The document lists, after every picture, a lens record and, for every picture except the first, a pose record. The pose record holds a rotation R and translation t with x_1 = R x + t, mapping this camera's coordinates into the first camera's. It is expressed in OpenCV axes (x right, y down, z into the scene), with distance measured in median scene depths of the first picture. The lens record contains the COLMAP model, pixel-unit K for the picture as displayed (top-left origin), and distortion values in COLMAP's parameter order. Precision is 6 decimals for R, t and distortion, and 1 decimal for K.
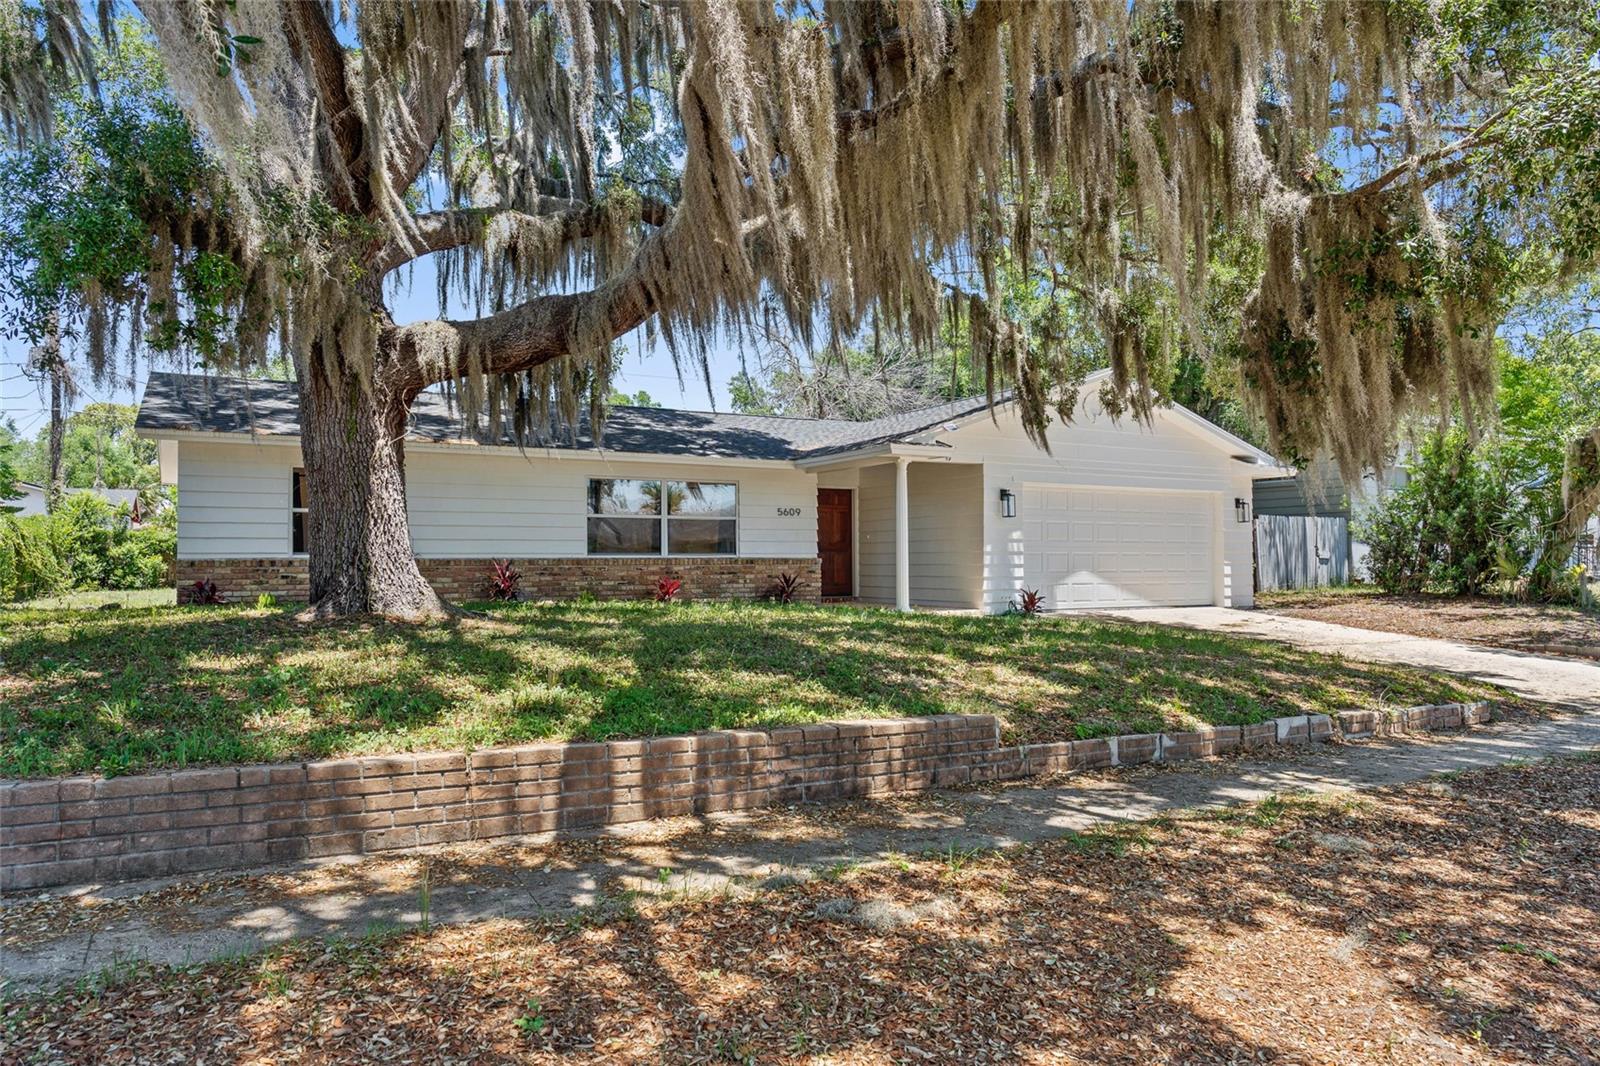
lens RADIAL K [[1104.2, 0, 798.2], [0, 1104.2, 534.0], [0, 0, 1]] dist [0.001391, -0.000051]
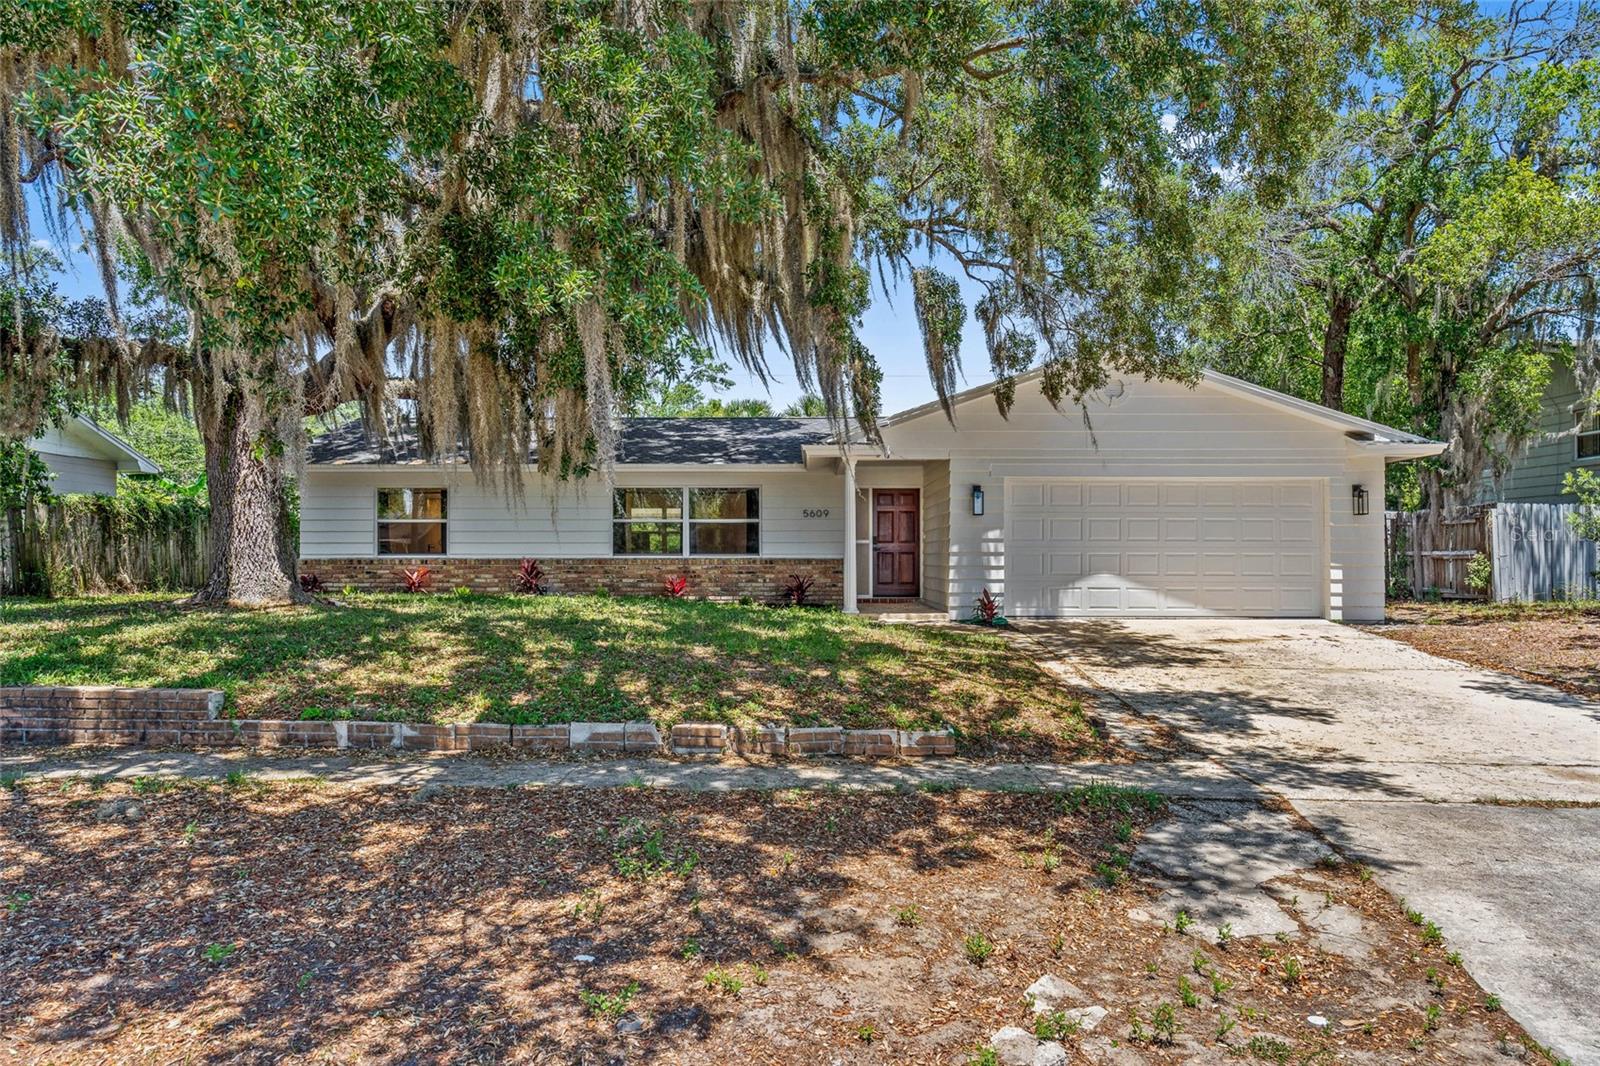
lens RADIAL K [[1104.2, 0, 797.6], [0, 1104.2, 536.8], [0, 0, 1]] dist [0.001391, -0.000051]
pose [[0.853809, -0.007777, -0.520528, 0.549347], [0.009978, 0.999949, 0.001427, 0.000043], [0.520490, -0.006412, 0.853843, 0.124769]]
